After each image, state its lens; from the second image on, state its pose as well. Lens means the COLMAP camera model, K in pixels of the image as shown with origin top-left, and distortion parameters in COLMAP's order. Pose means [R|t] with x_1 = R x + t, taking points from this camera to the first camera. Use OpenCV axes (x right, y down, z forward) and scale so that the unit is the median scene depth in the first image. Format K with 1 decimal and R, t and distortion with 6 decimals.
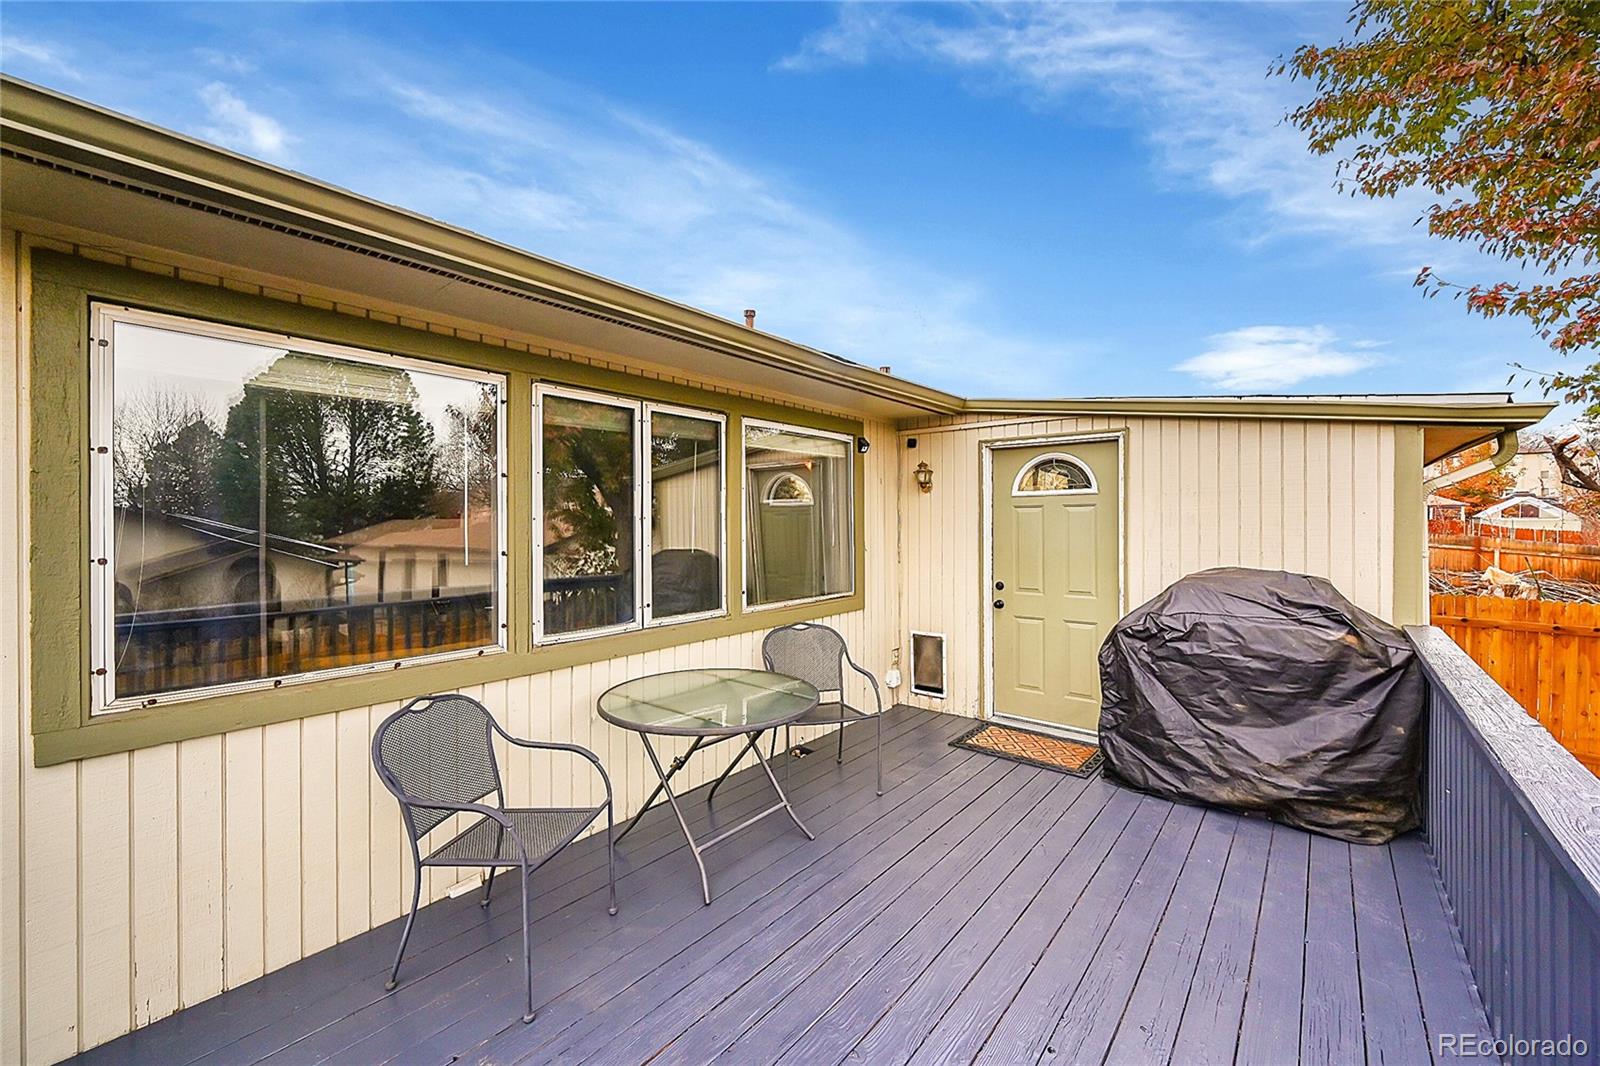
lens RADIAL K [[643.5, 0, 795.3], [0, 643.5, 525.4], [0, 0, 1]] dist [0.002347, 0.000368]
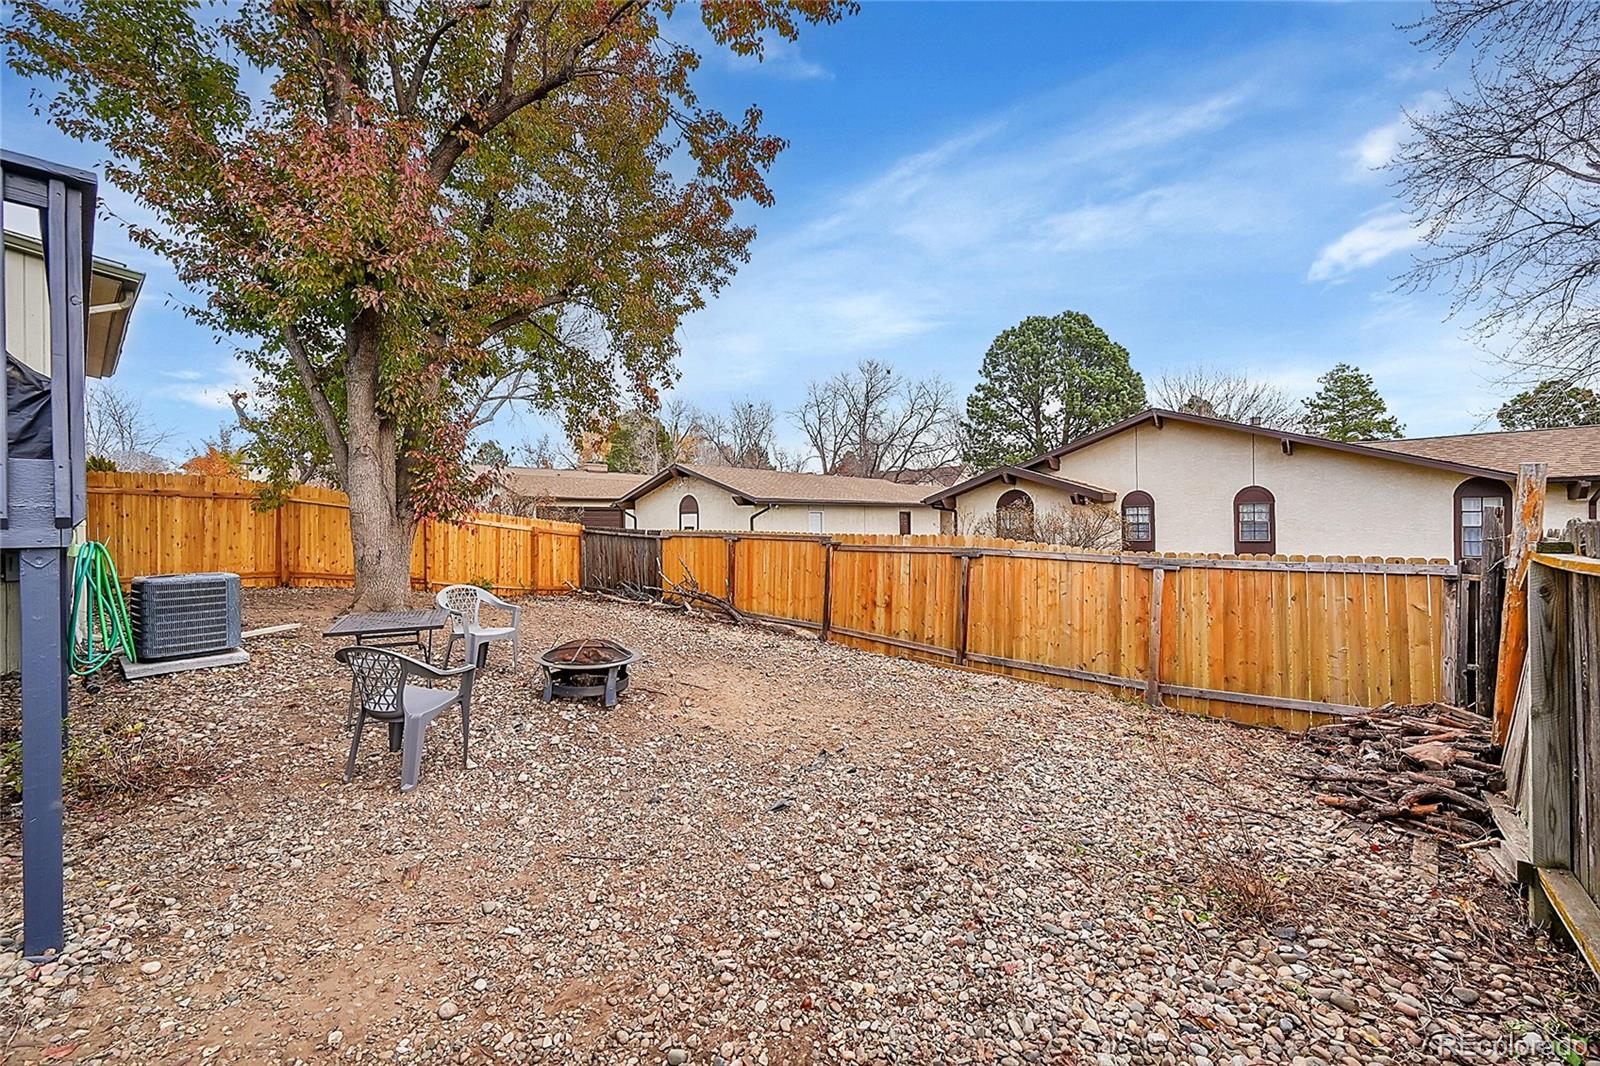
lens RADIAL K [[643.5, 0, 797.8], [0, 643.5, 529.2], [0, 0, 1]] dist [0.002347, 0.000368]
pose [[0.041056, -0.000354, 0.999157, -0.294794], [0.008712, 0.999962, -0.000004, 0.257601], [-0.999119, 0.008705, 0.041057, -0.446443]]
